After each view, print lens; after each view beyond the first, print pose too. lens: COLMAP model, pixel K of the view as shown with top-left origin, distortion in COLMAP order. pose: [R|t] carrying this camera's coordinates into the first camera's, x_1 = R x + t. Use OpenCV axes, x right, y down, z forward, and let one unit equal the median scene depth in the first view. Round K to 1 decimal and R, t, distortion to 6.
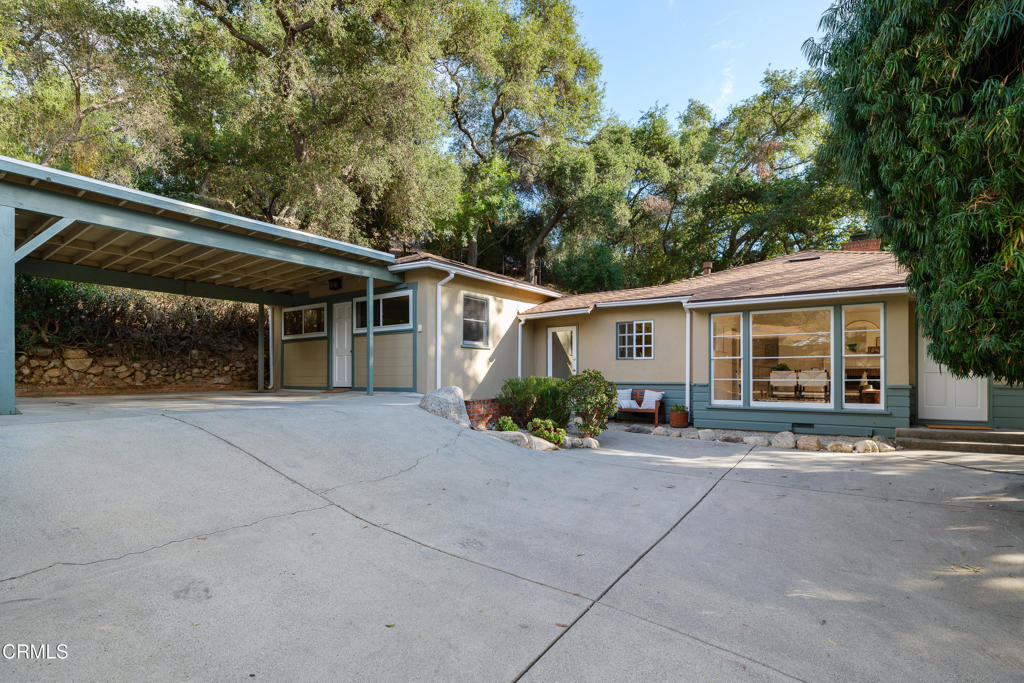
lens RADIAL K [[498.9, 0, 529.3], [0, 498.9, 361.7], [0, 0, 1]] dist [-0.003737, -0.000823]
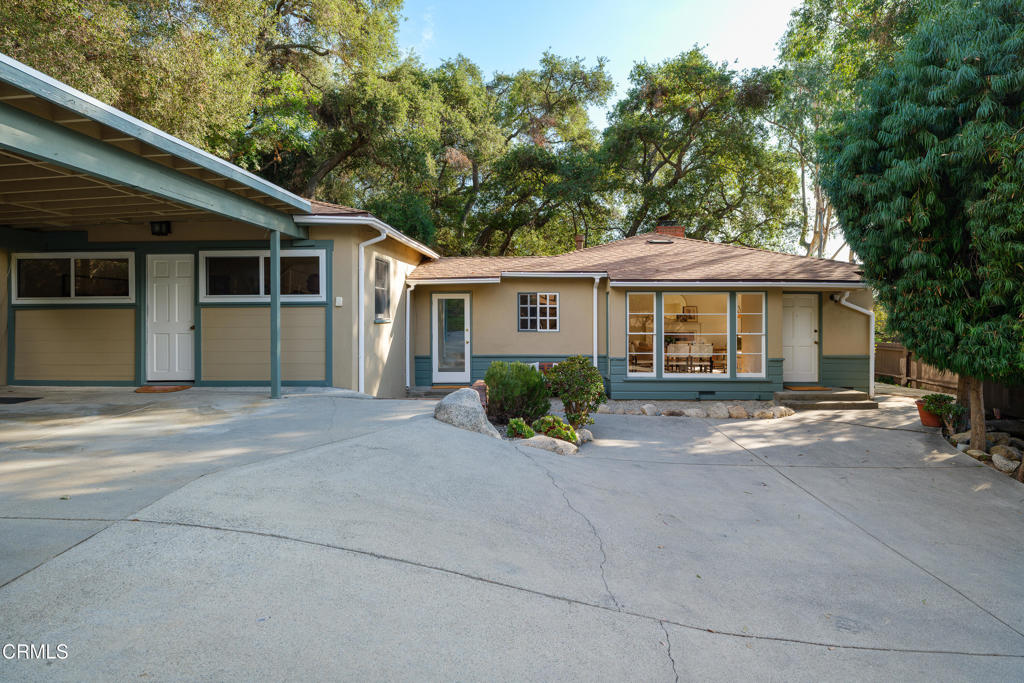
lens RADIAL K [[498.9, 0, 553.7], [0, 498.9, 310.4], [0, 0, 1]] dist [-0.003737, -0.000823]
pose [[0.846488, 0.008298, 0.532343, -0.343133], [-0.011817, 0.999925, 0.003205, -0.059579], [-0.532277, -0.009003, 0.846523, 0.184230]]
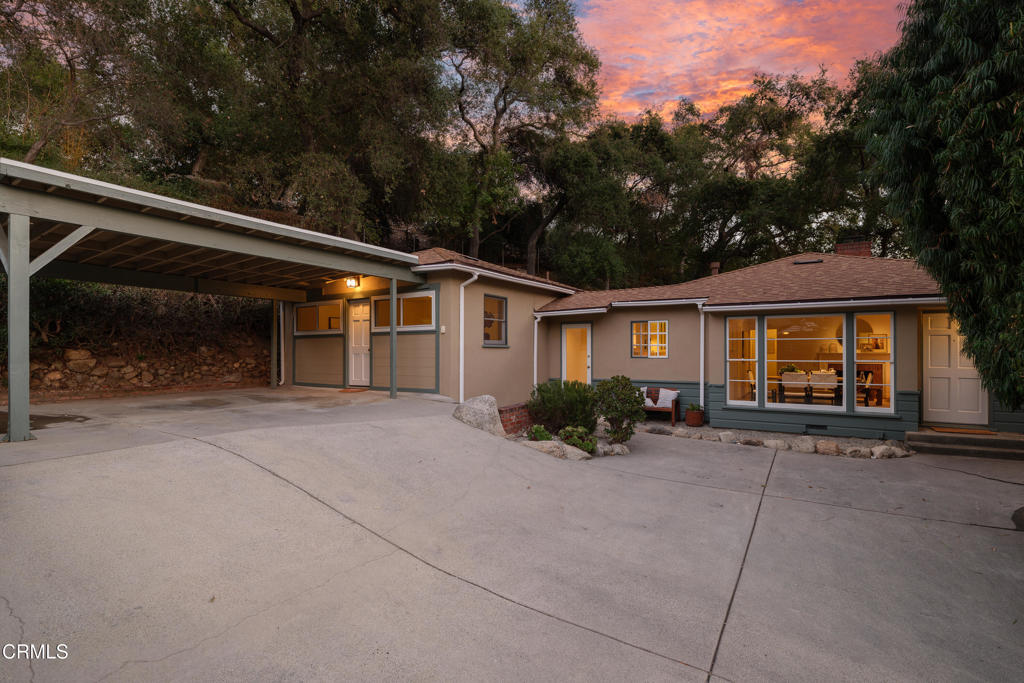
lens RADIAL K [[482.5, 0, 551.0], [0, 482.5, 343.9], [0, 0, 1]] dist [-0.005426, 0.000791]
pose [[0.998089, 0.005337, 0.061566, -0.062385], [-0.005454, 0.999984, 0.001745, -0.041088], [-0.061556, -0.002078, 0.998101, 0.024646]]
